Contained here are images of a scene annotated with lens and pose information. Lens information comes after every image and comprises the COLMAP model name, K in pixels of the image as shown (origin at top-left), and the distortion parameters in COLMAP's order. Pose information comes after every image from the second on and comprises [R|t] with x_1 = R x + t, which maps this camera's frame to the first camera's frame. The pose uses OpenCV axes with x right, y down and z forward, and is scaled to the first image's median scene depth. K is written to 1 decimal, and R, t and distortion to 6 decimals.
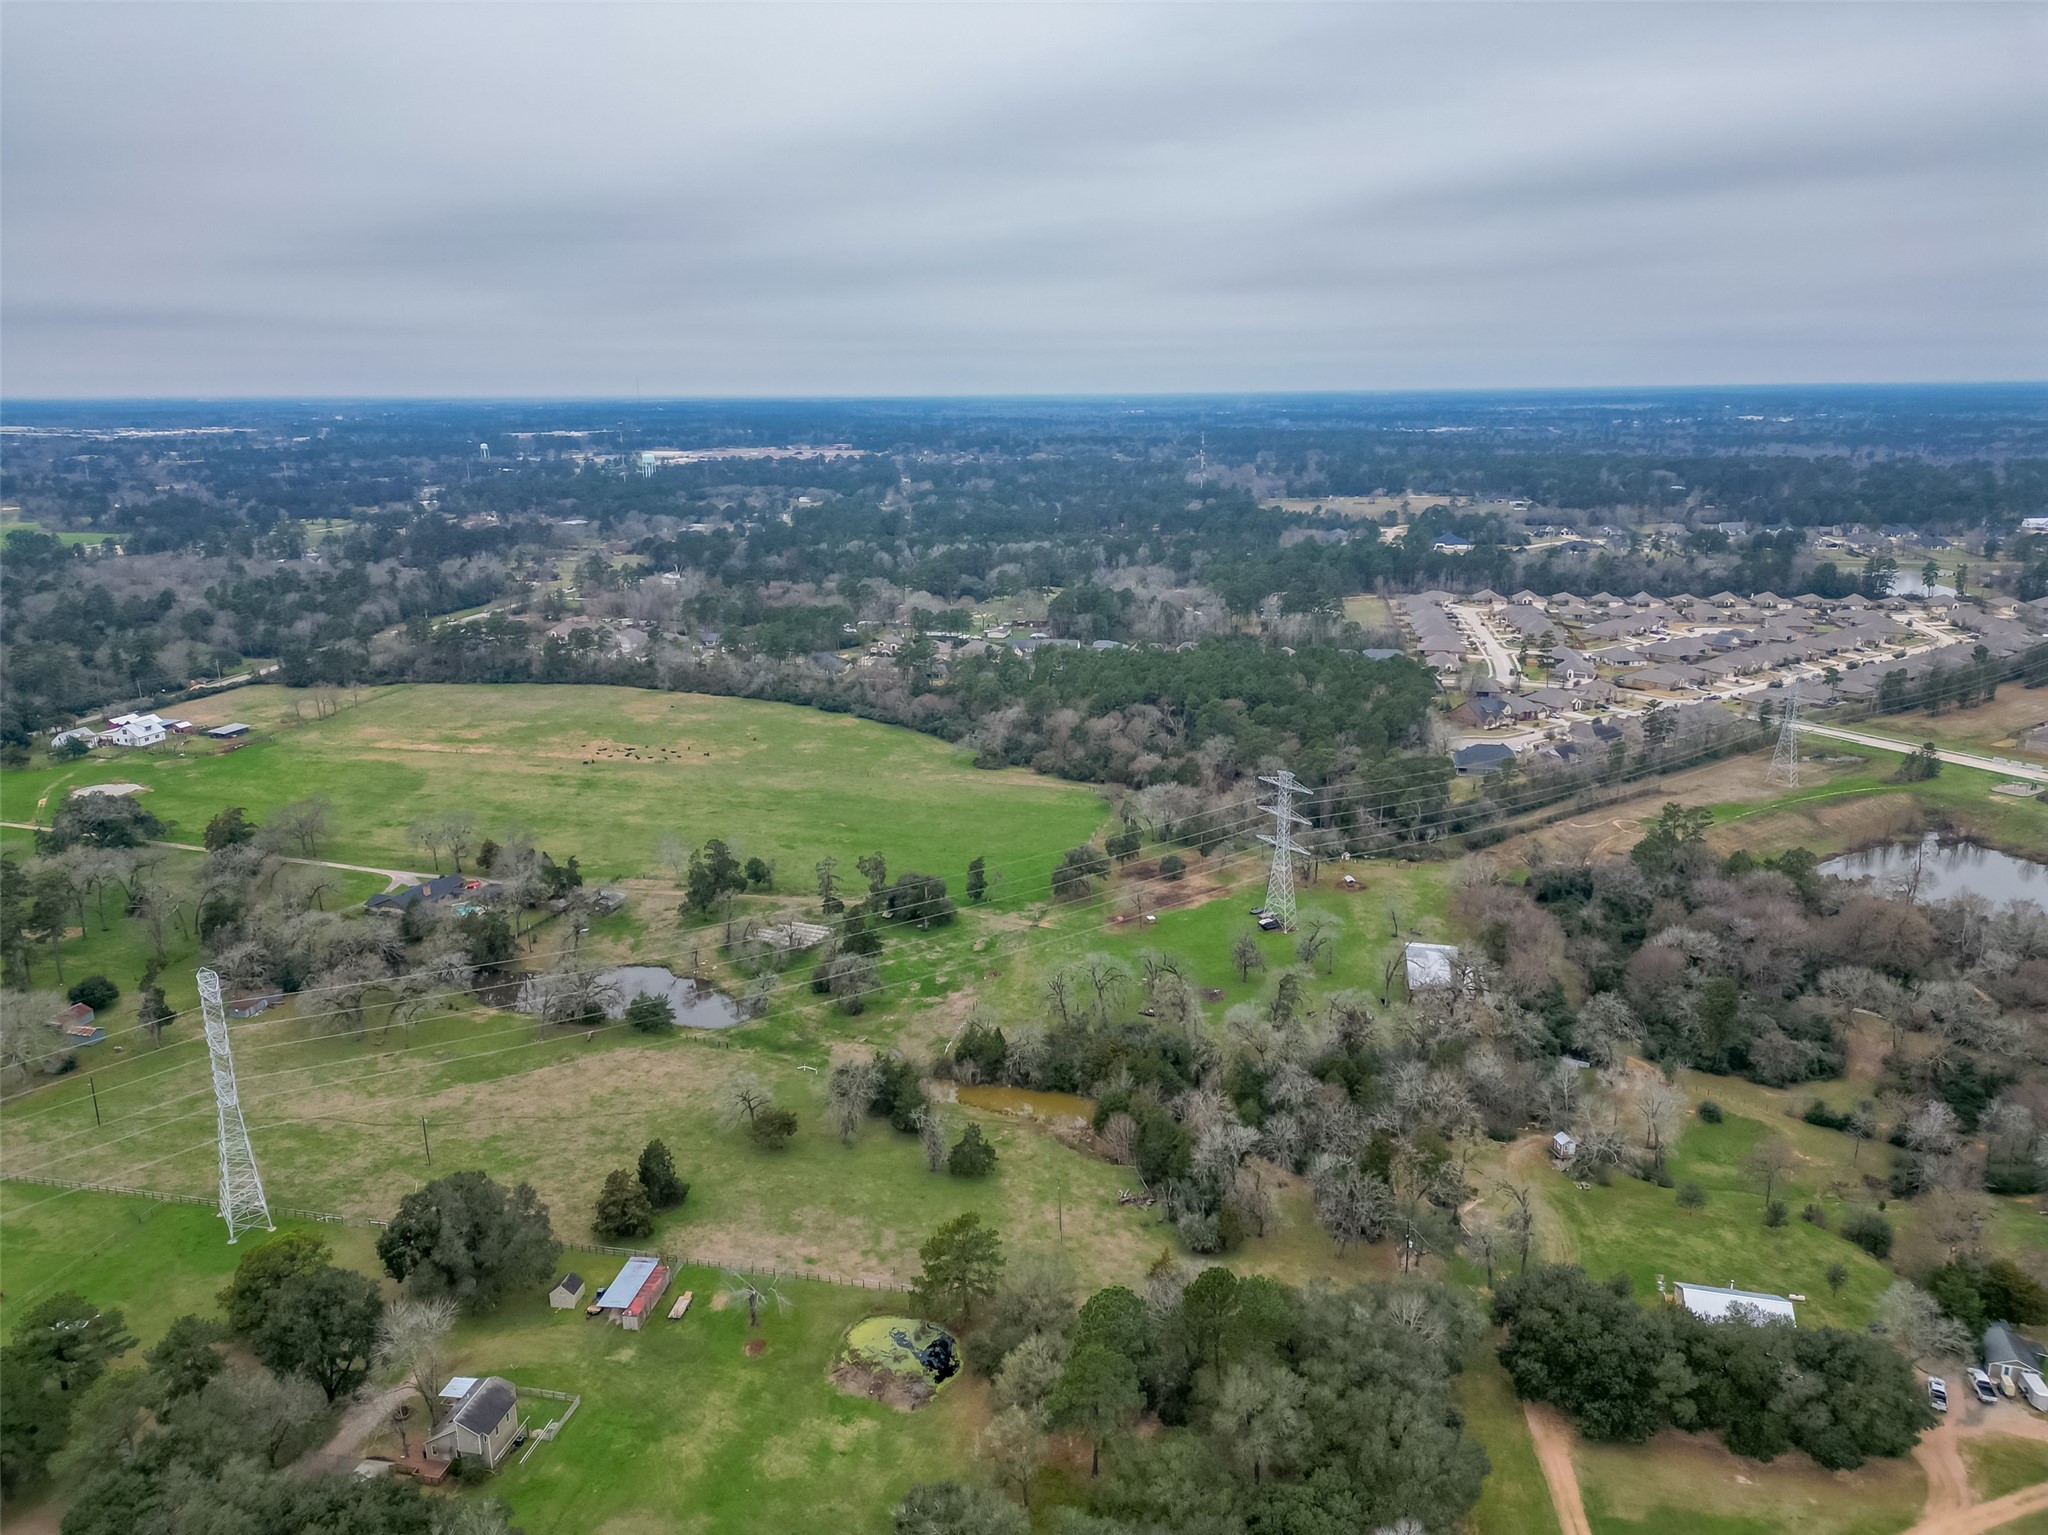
lens RADIAL K [[1425.9, 0, 1022.8], [0, 1425.9, 767.6], [0, 0, 1]] dist [0.038352, -0.023493]
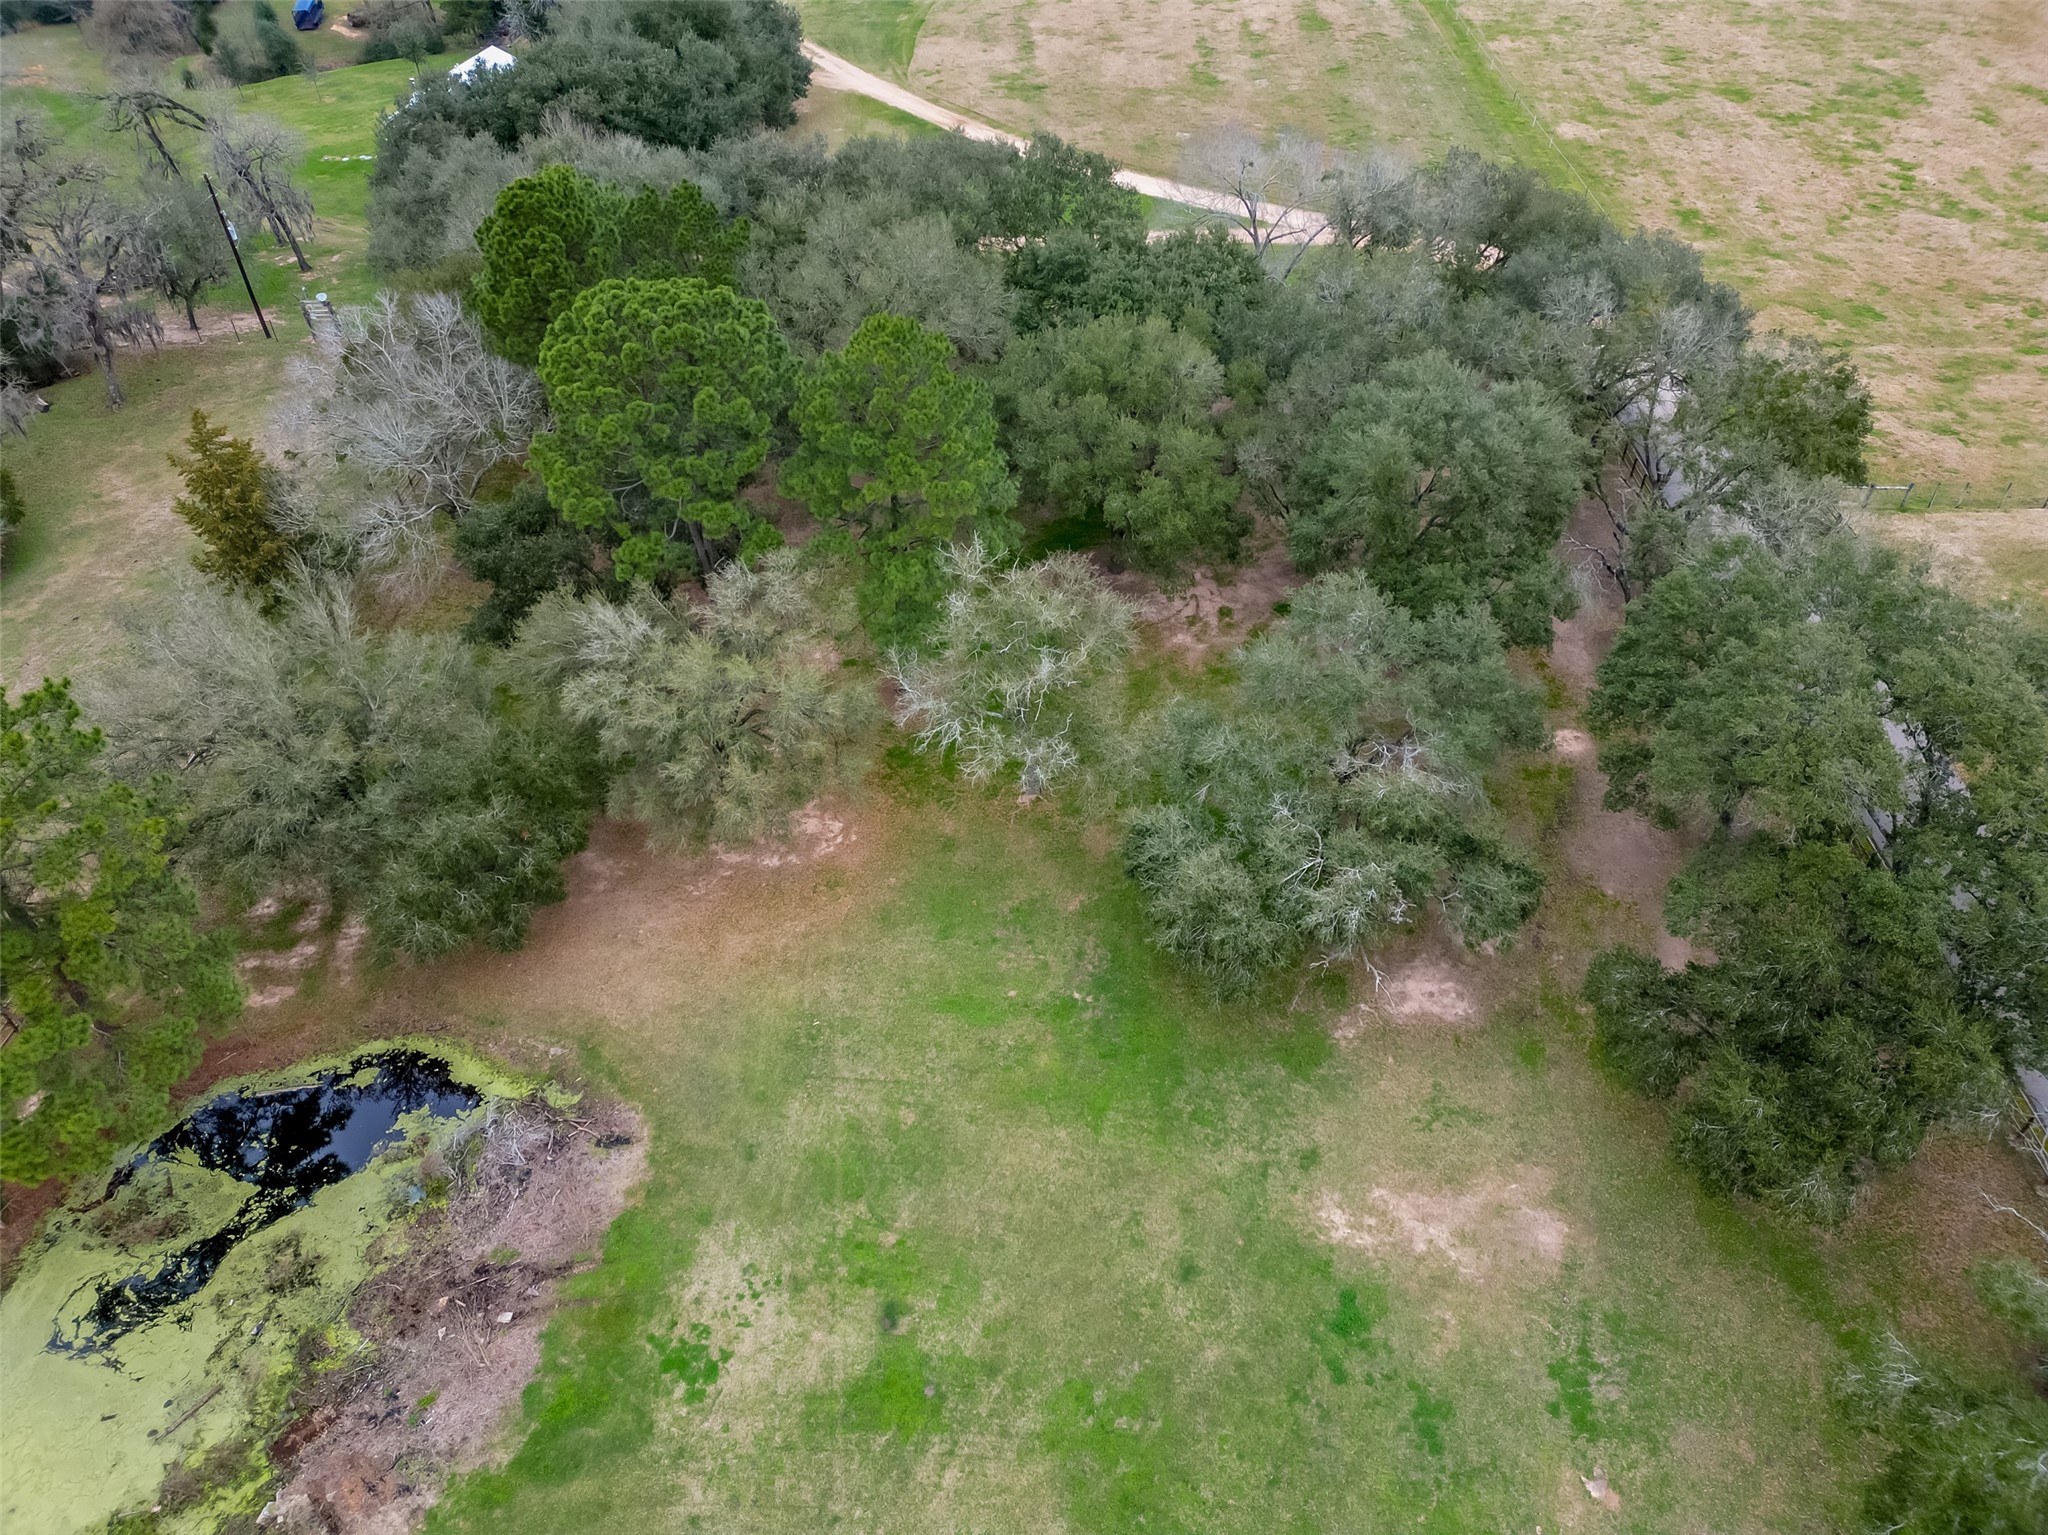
lens RADIAL K [[1425.9, 0, 1020.2], [0, 1425.9, 761.4], [0, 0, 1]] dist [0.038352, -0.023493]
pose [[-0.174349, -0.633420, 0.753911, -0.237053], [0.269261, 0.705788, 0.655257, 0.241892], [-0.947154, 0.317242, 0.047502, 0.880227]]
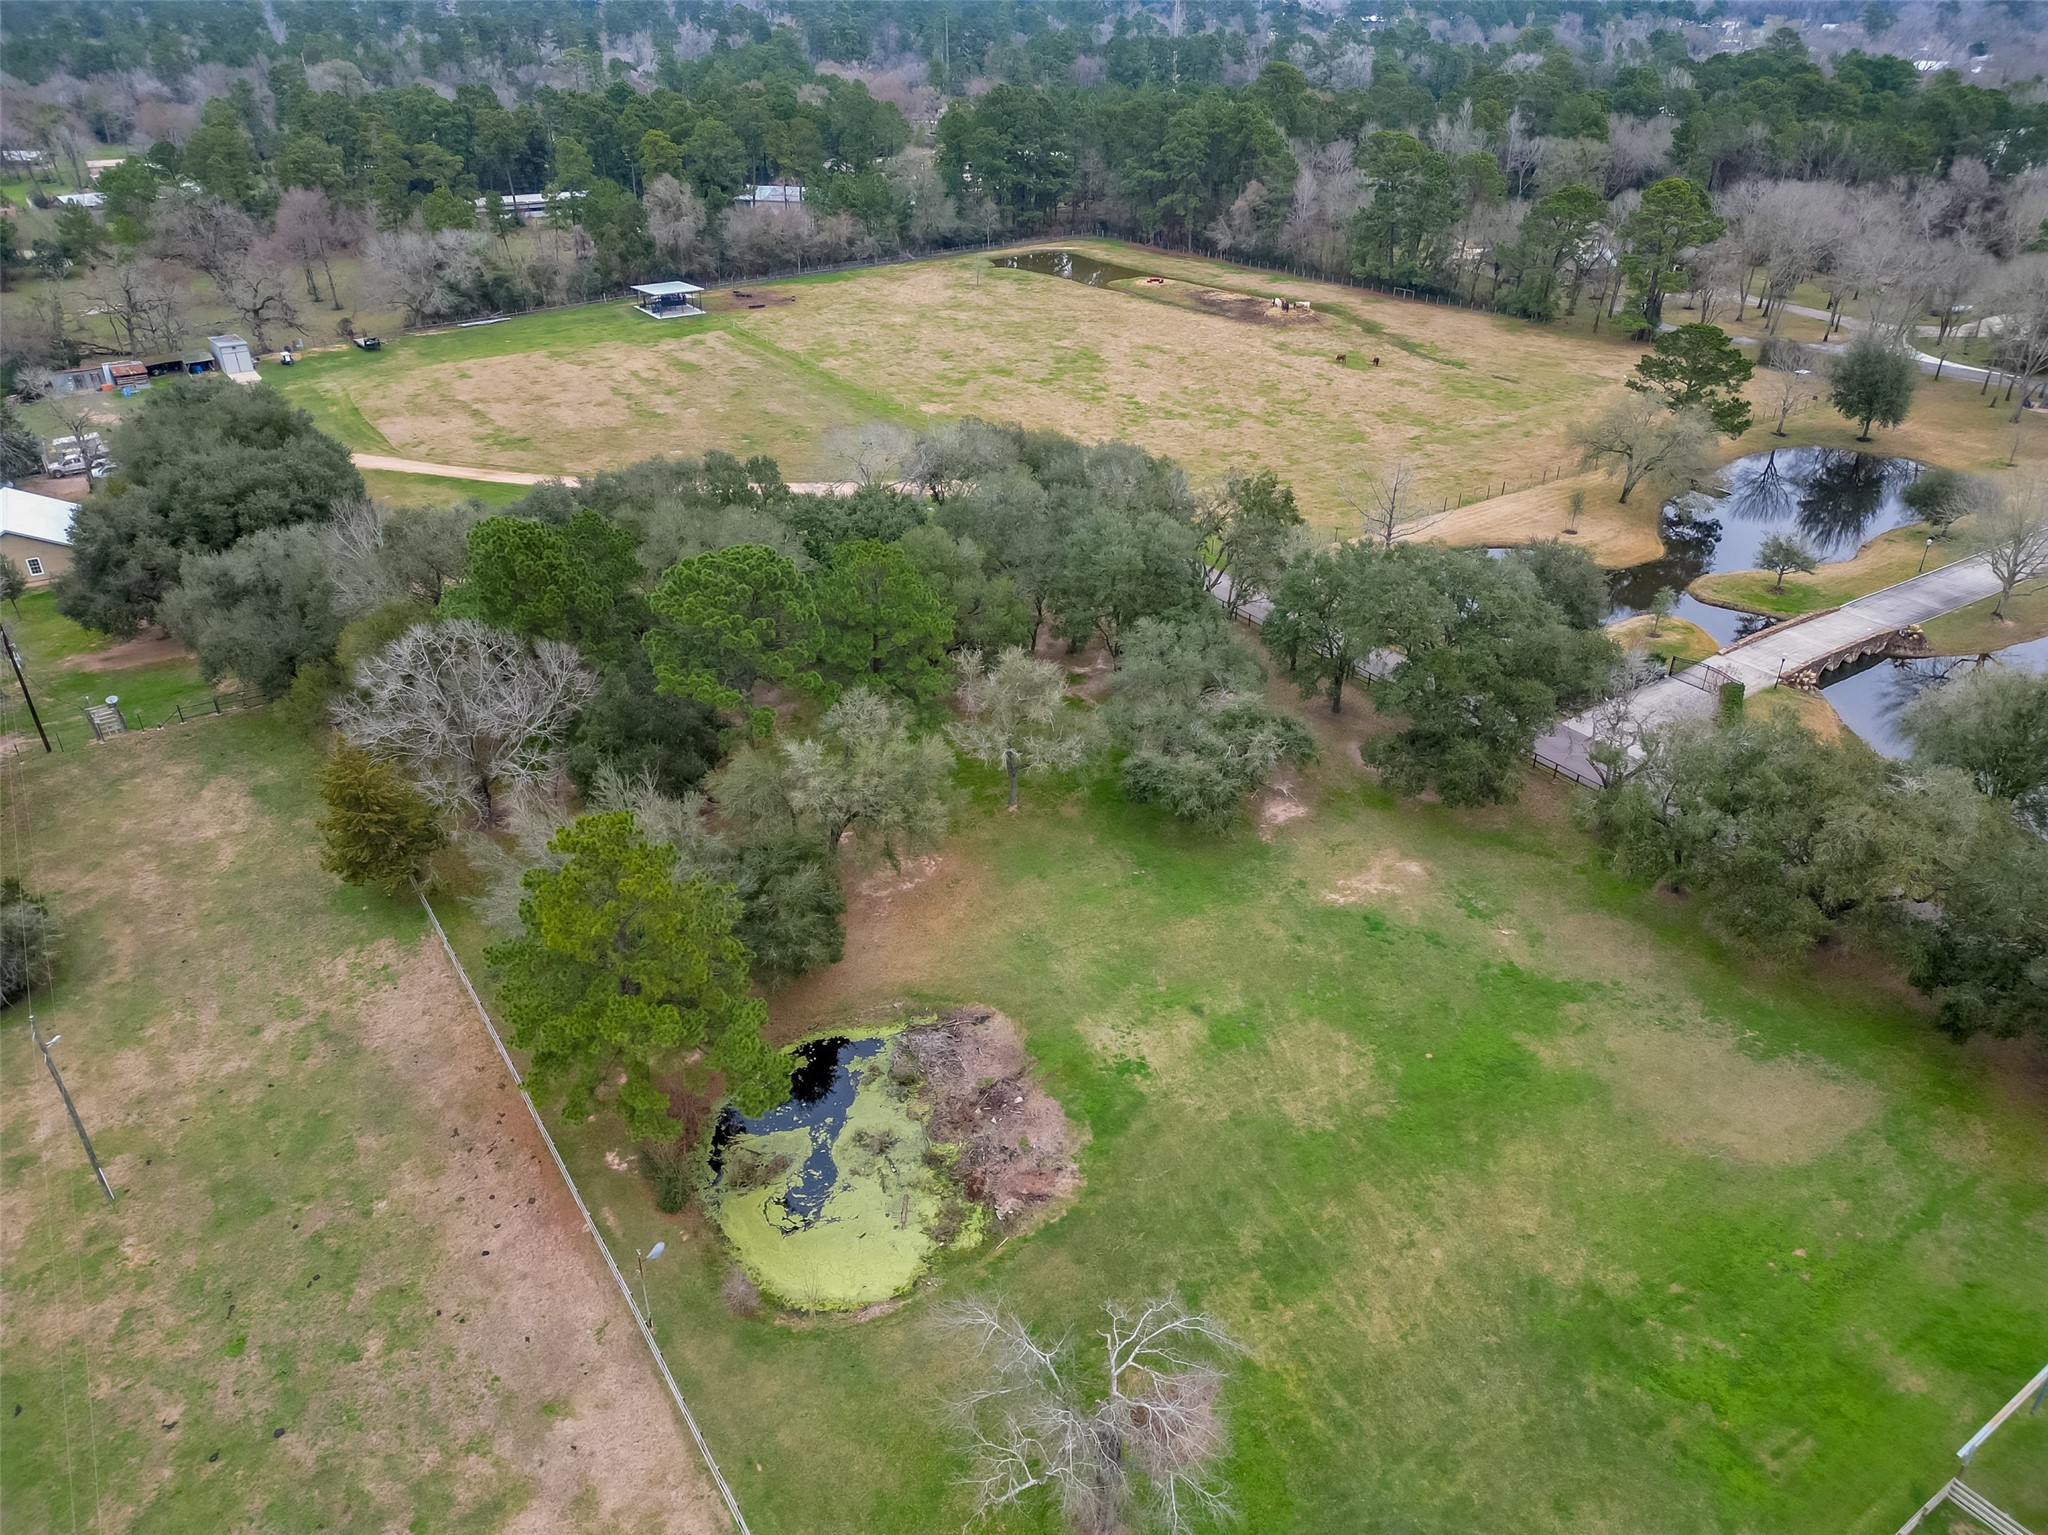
lens RADIAL K [[1425.9, 0, 1015.7], [0, 1425.9, 762.0], [0, 0, 1]] dist [0.038352, -0.023493]
pose [[-0.714518, -0.334895, 0.614255, -0.308326], [0.188995, 0.752949, 0.630356, 0.125625], [-0.673606, 0.566491, -0.474702, 1.128060]]
